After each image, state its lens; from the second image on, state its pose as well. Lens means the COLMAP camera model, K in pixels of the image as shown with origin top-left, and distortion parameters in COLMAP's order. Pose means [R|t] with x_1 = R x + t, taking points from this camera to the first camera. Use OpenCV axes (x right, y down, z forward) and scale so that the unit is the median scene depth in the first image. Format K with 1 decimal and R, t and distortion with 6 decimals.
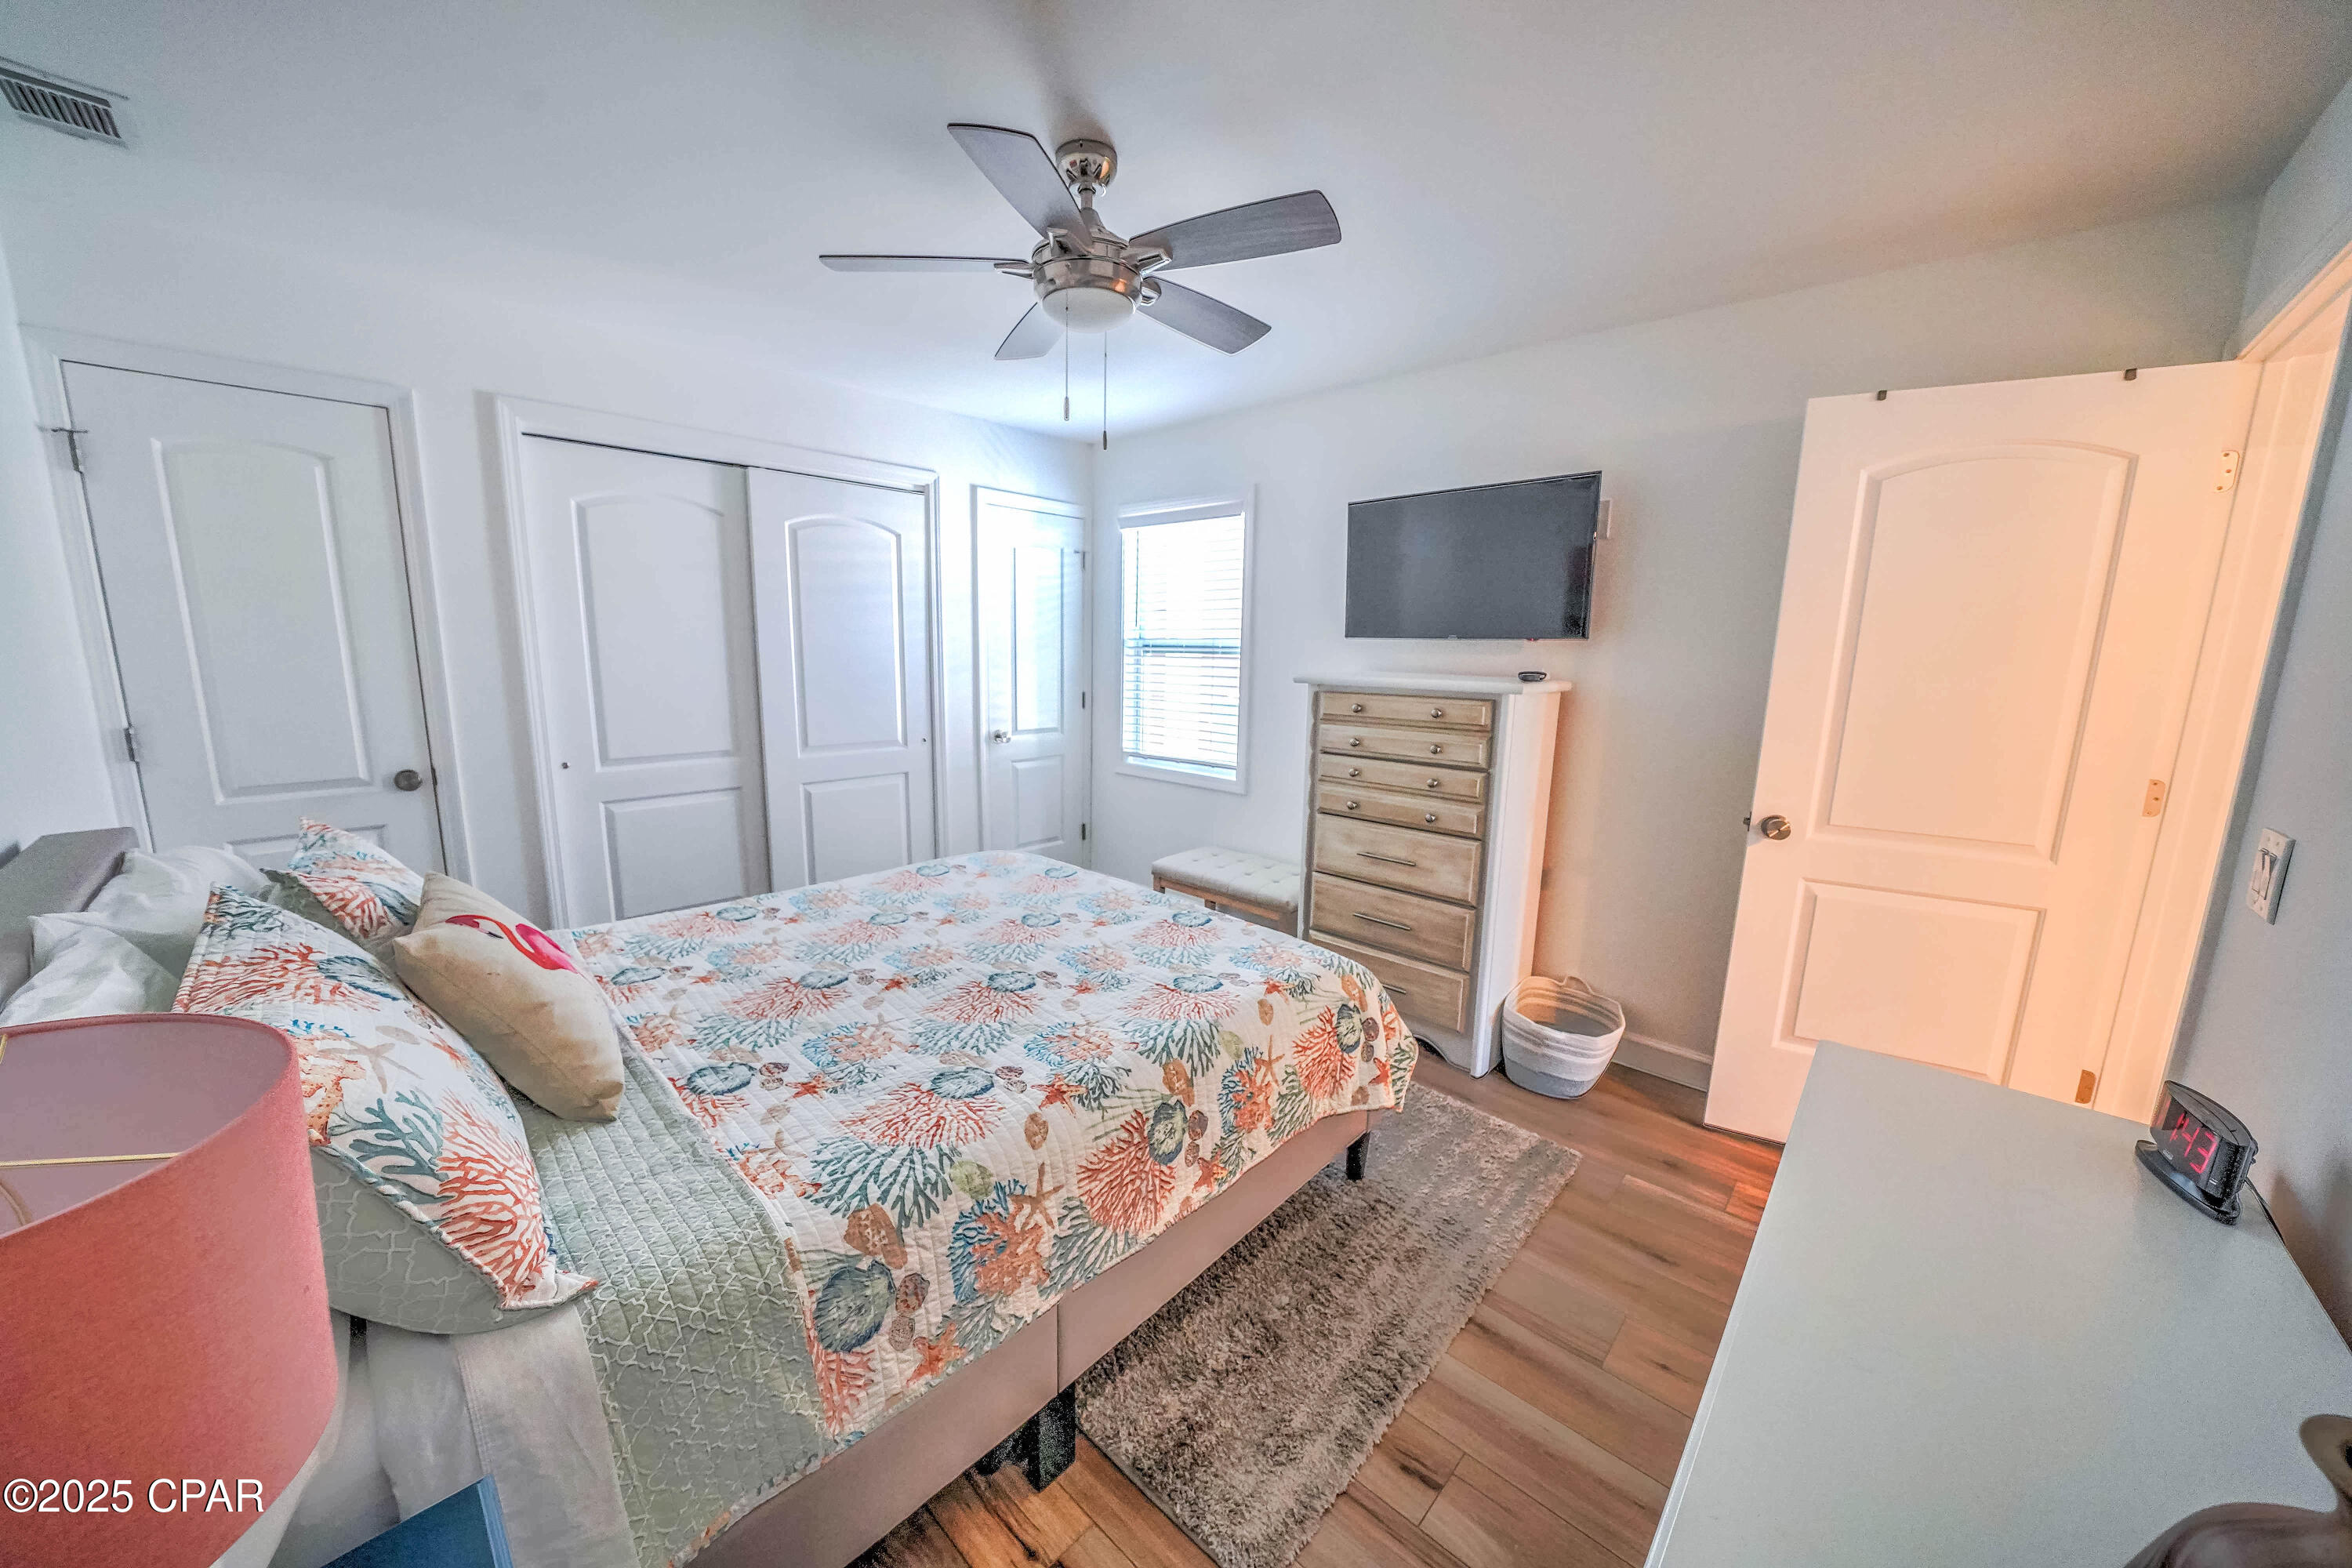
lens RADIAL K [[819.8, 0, 1165.6], [0, 819.8, 783.2], [0, 0, 1]] dist [-0.026685, 0.003113]
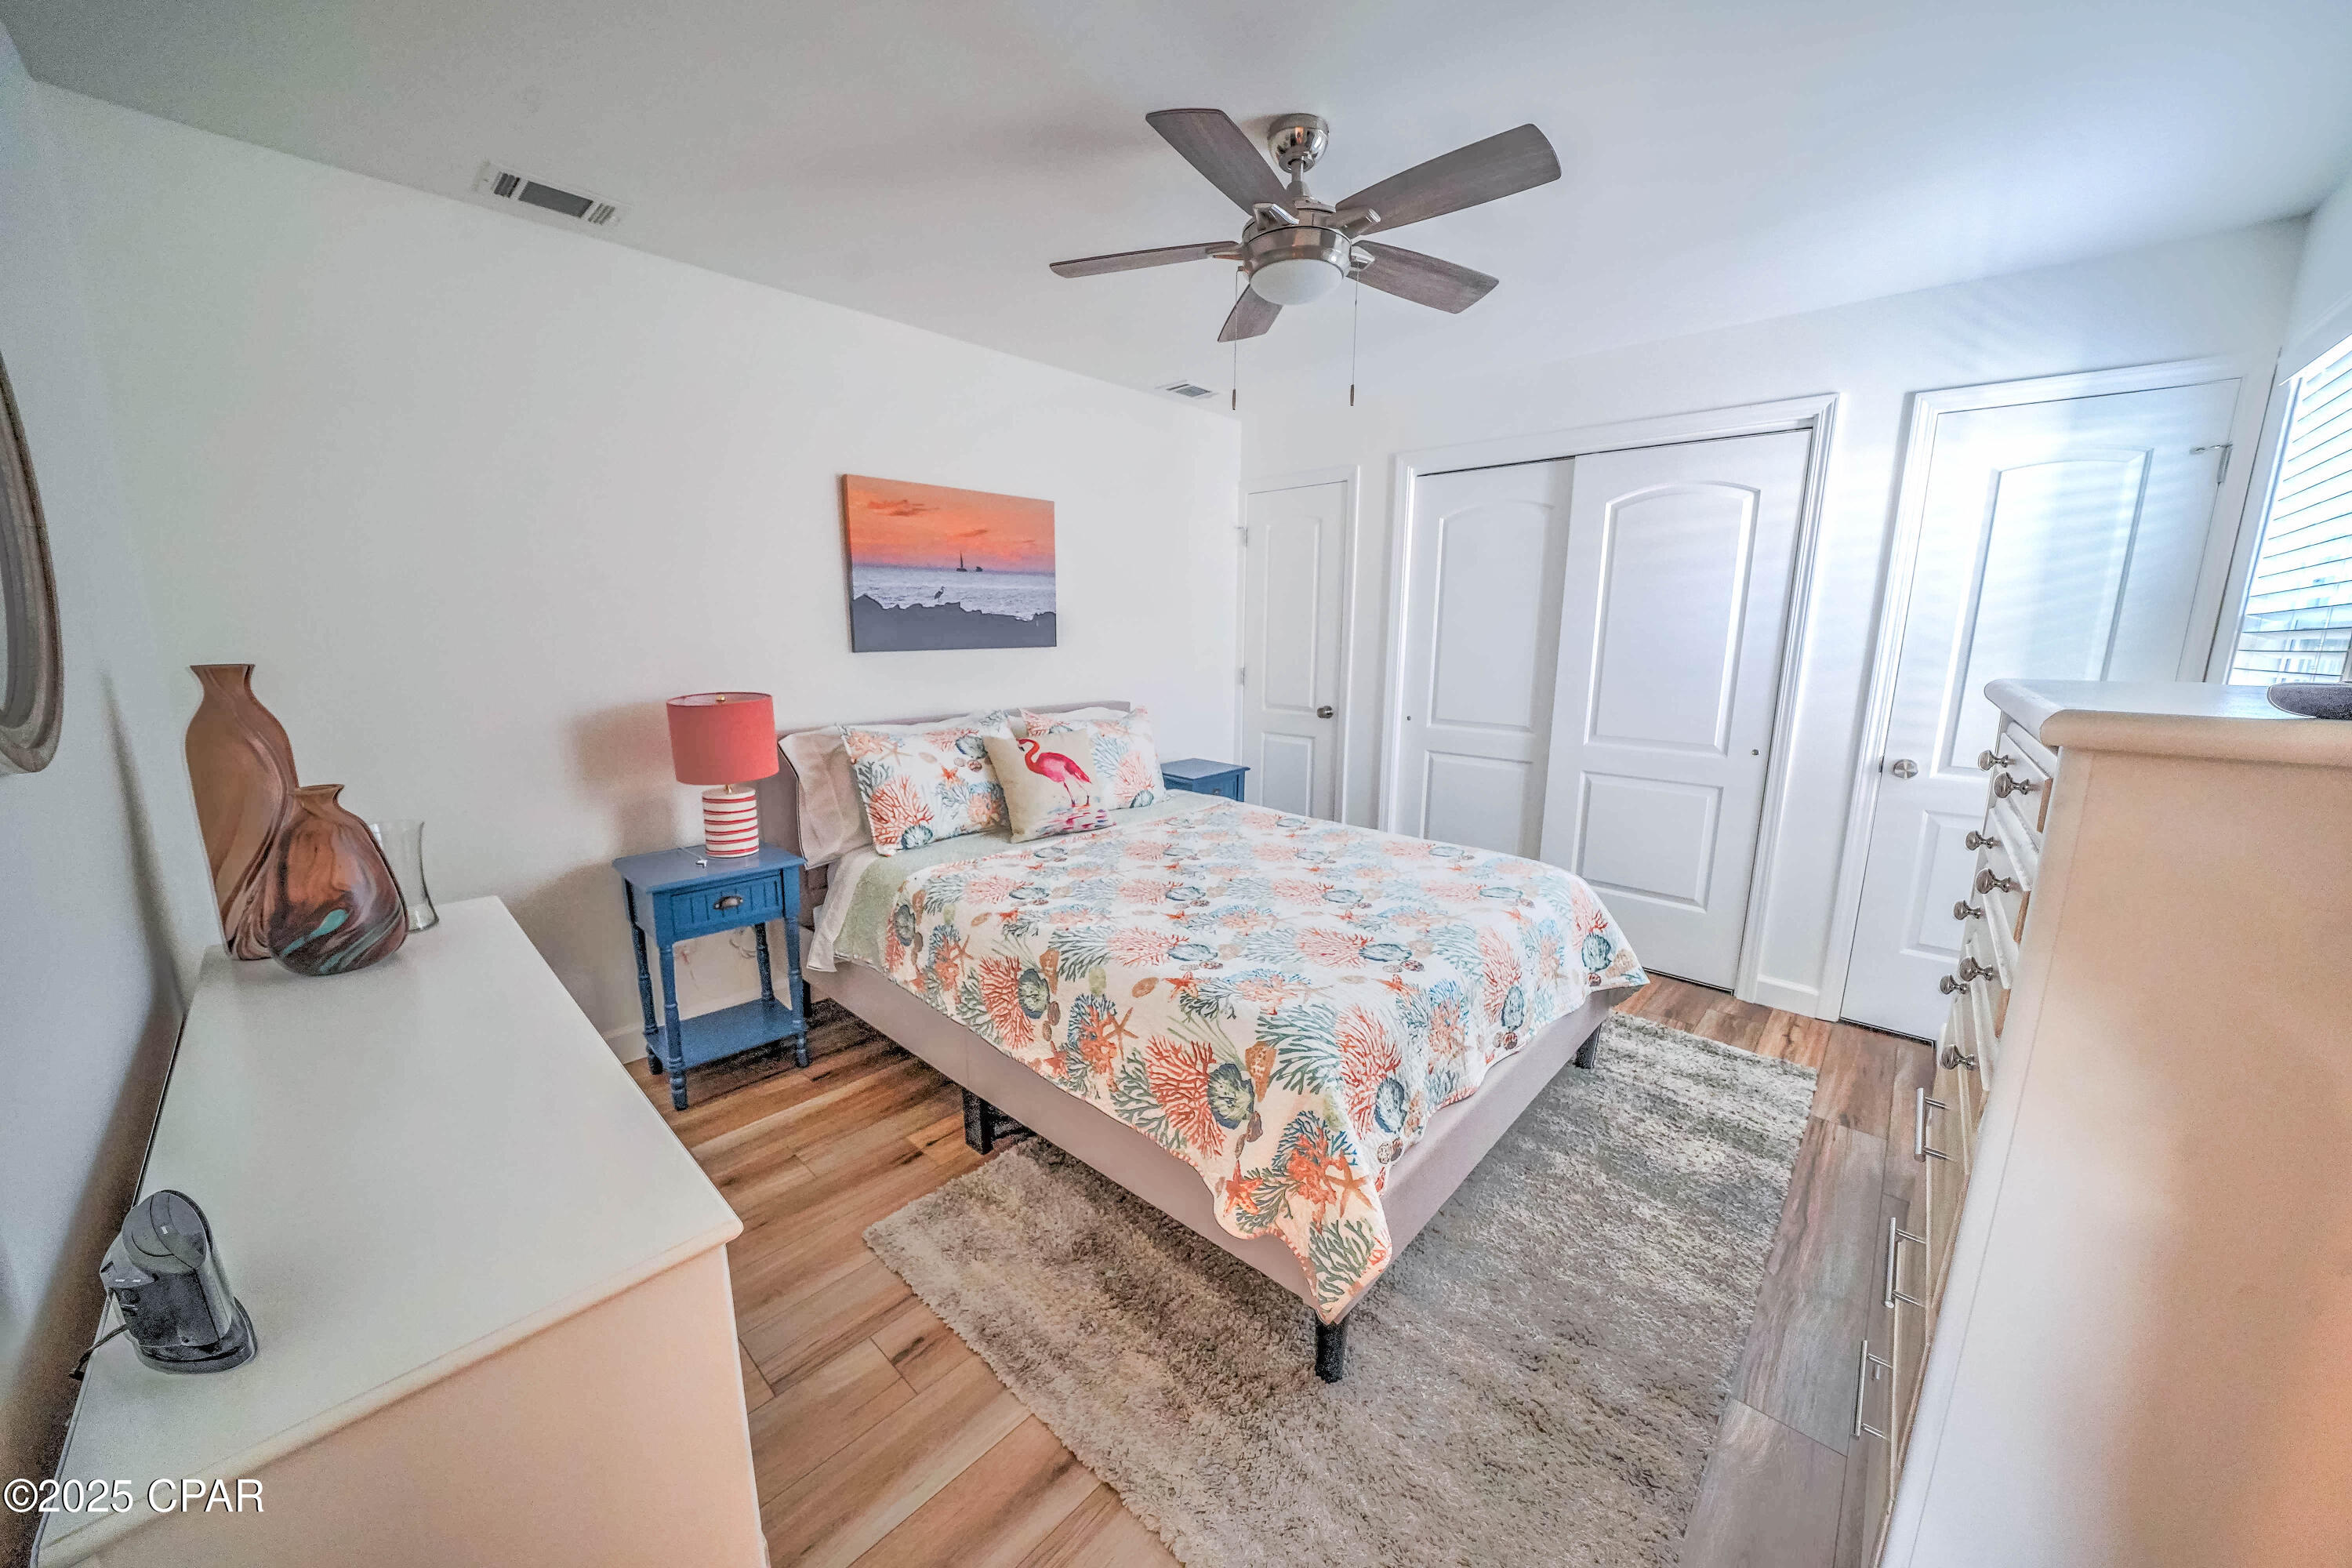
lens RADIAL K [[816.1, 0, 1167.1], [0, 816.1, 781.6], [0, 0, 1]] dist [-0.022521, 0.000355]
pose [[0.004398, 0.169150, -0.985580, 0.942555], [-0.172499, 0.970944, 0.165868, -0.113669], [0.985000, 0.169282, 0.033448, 0.863772]]
